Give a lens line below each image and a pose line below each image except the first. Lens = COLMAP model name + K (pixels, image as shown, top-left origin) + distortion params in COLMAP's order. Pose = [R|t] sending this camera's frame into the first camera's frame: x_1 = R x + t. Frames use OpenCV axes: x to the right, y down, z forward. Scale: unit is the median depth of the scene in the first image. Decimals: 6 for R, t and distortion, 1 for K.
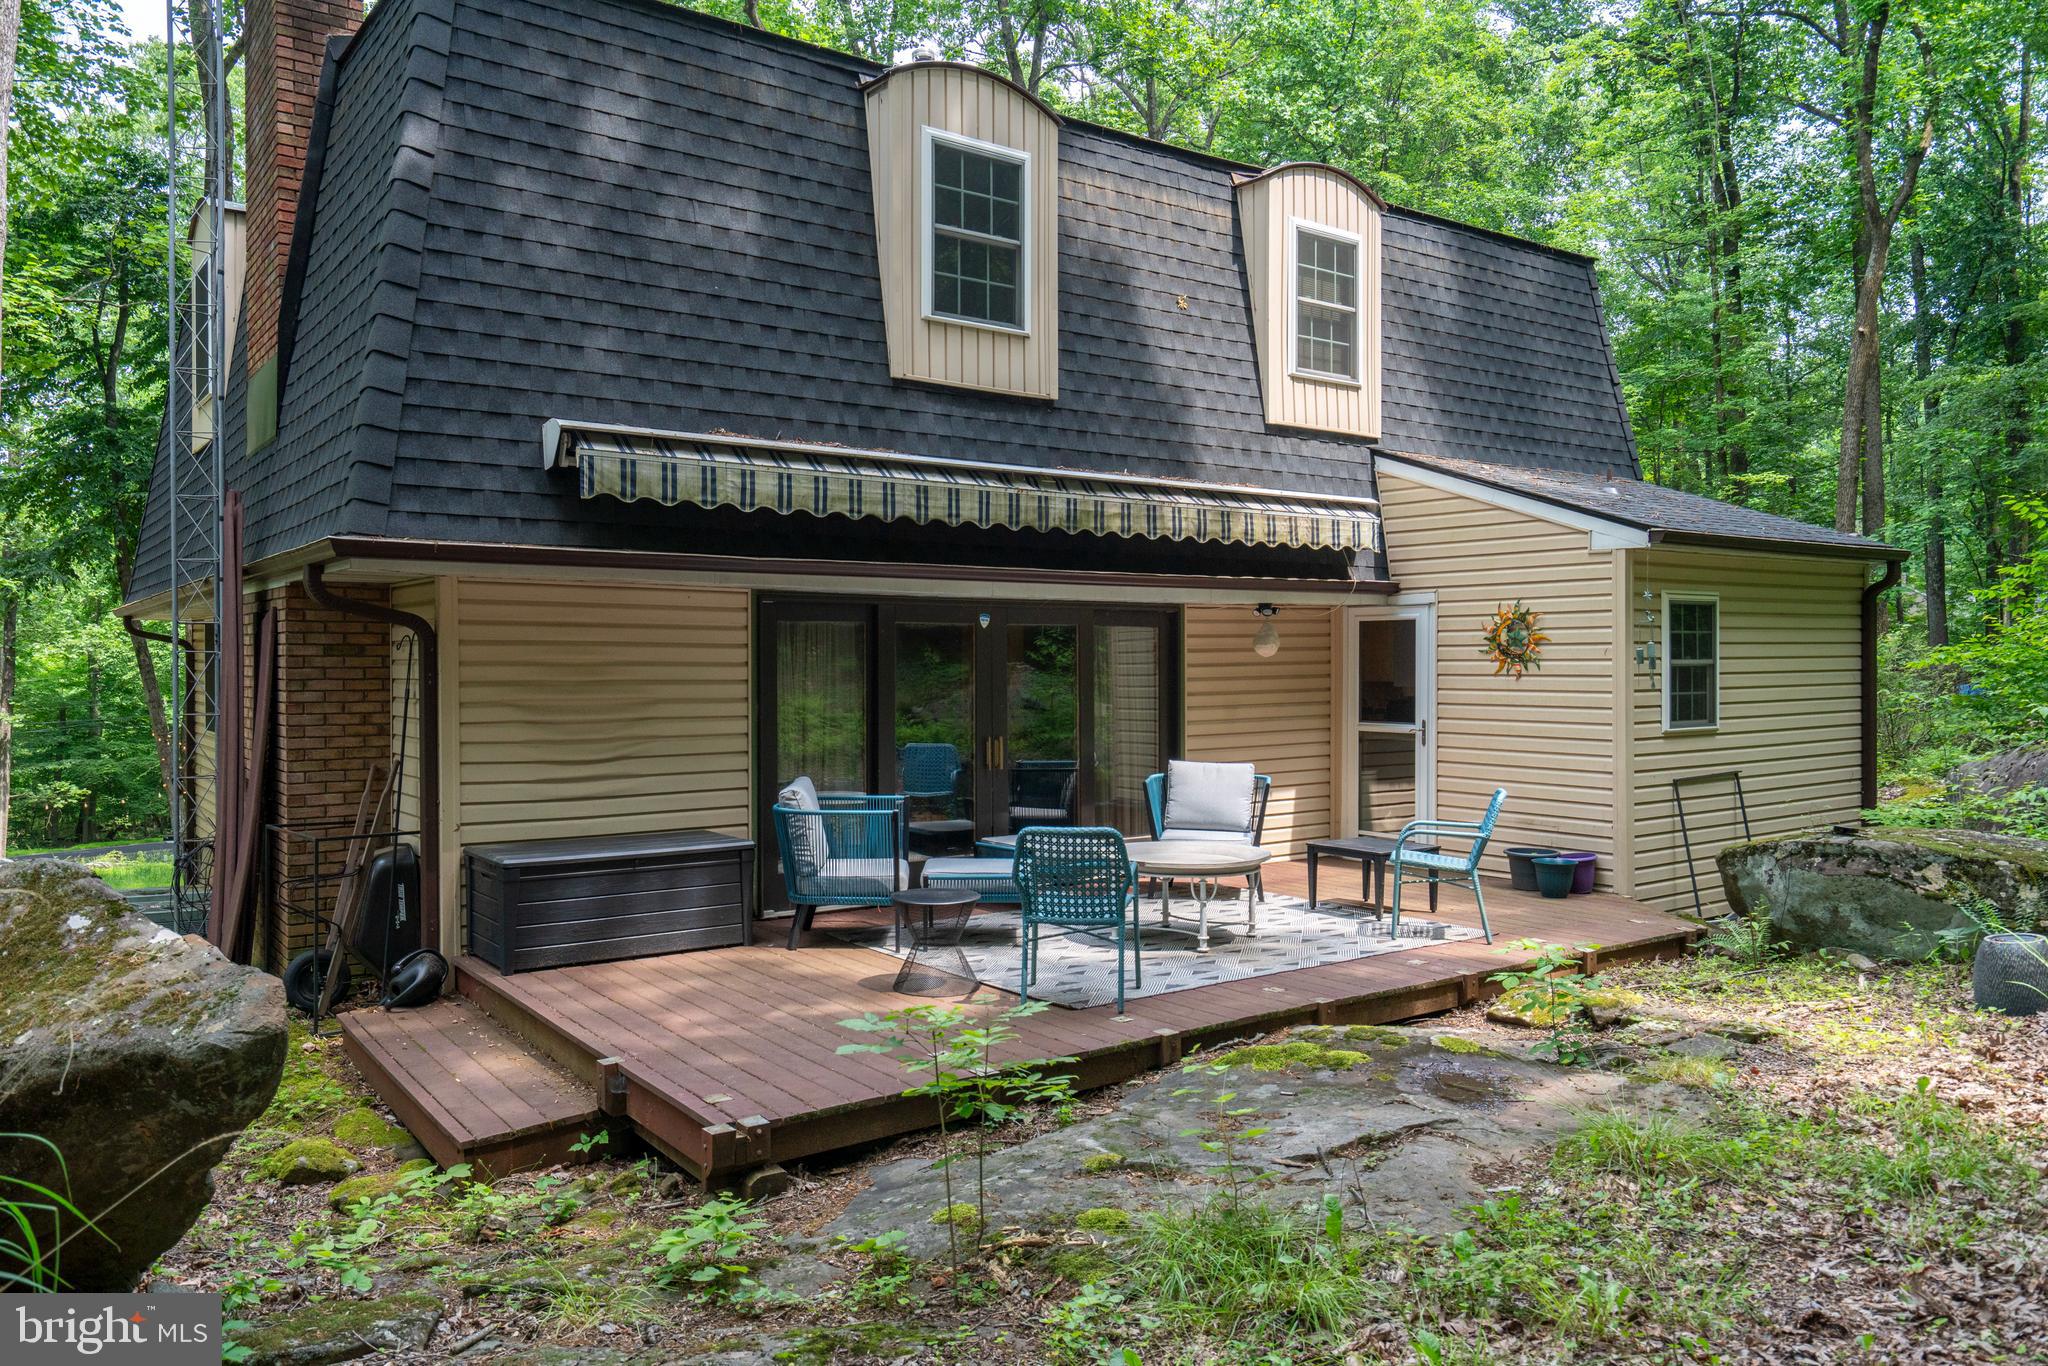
lens RADIAL K [[1426.8, 0, 1024.0], [0, 1426.8, 683.0], [0, 0, 1]] dist [0.002951, 0.000641]
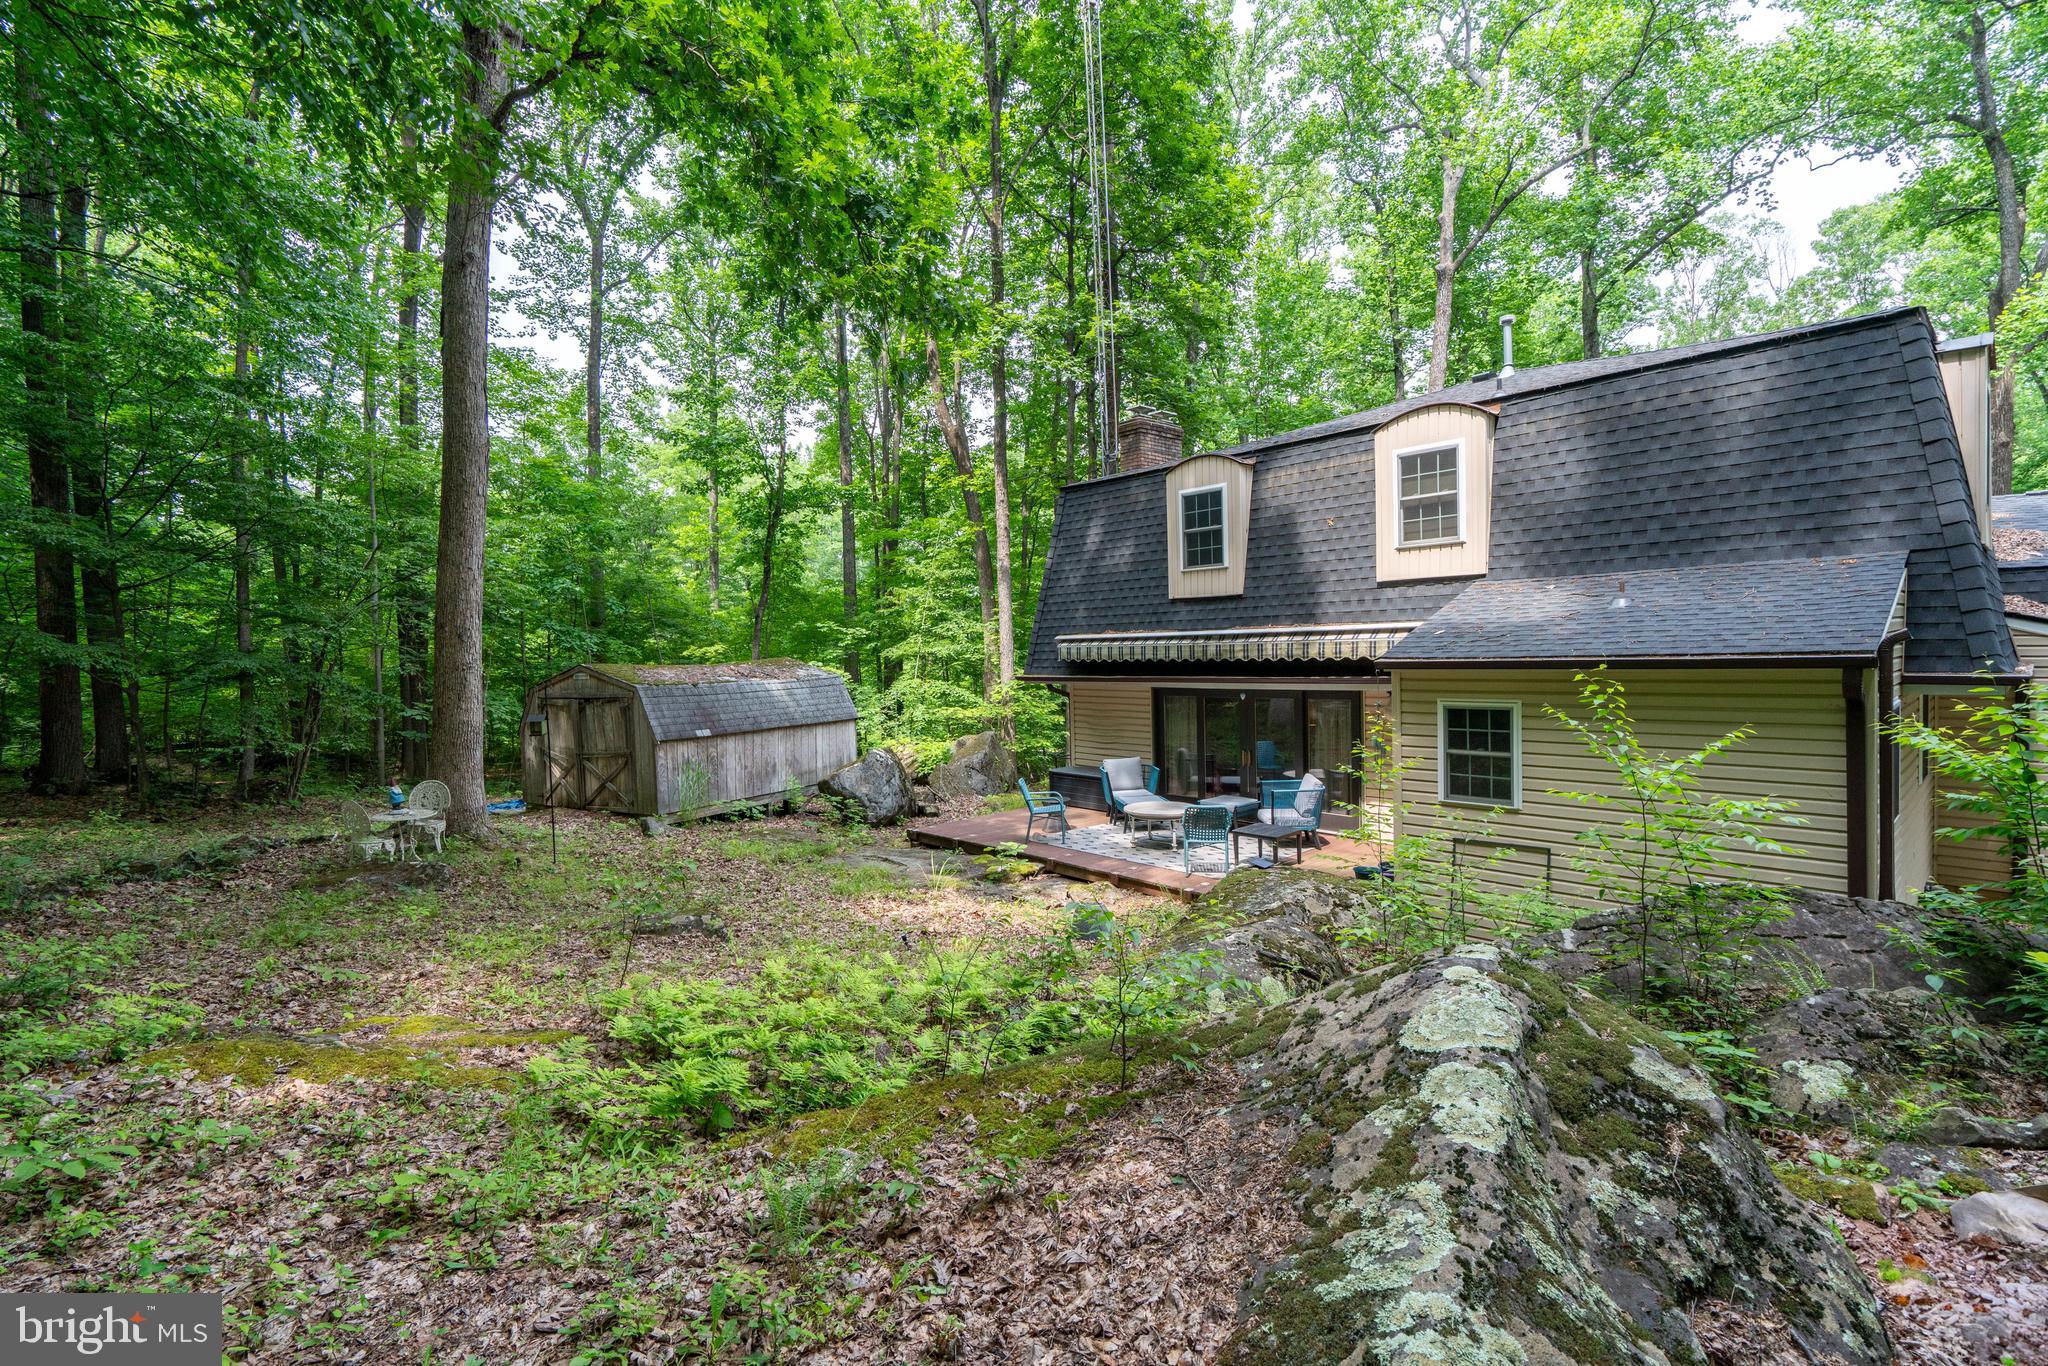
lens RADIAL K [[908.6, 0, 1024.0], [0, 908.6, 683.0], [0, 0, 1]] dist [-0.019205, 0.005411]
pose [[0.118604, 0.037296, -0.992241, 1.255868], [0.009589, 0.999205, 0.038704, -0.116375], [0.992895, -0.014105, 0.118152, 0.497083]]
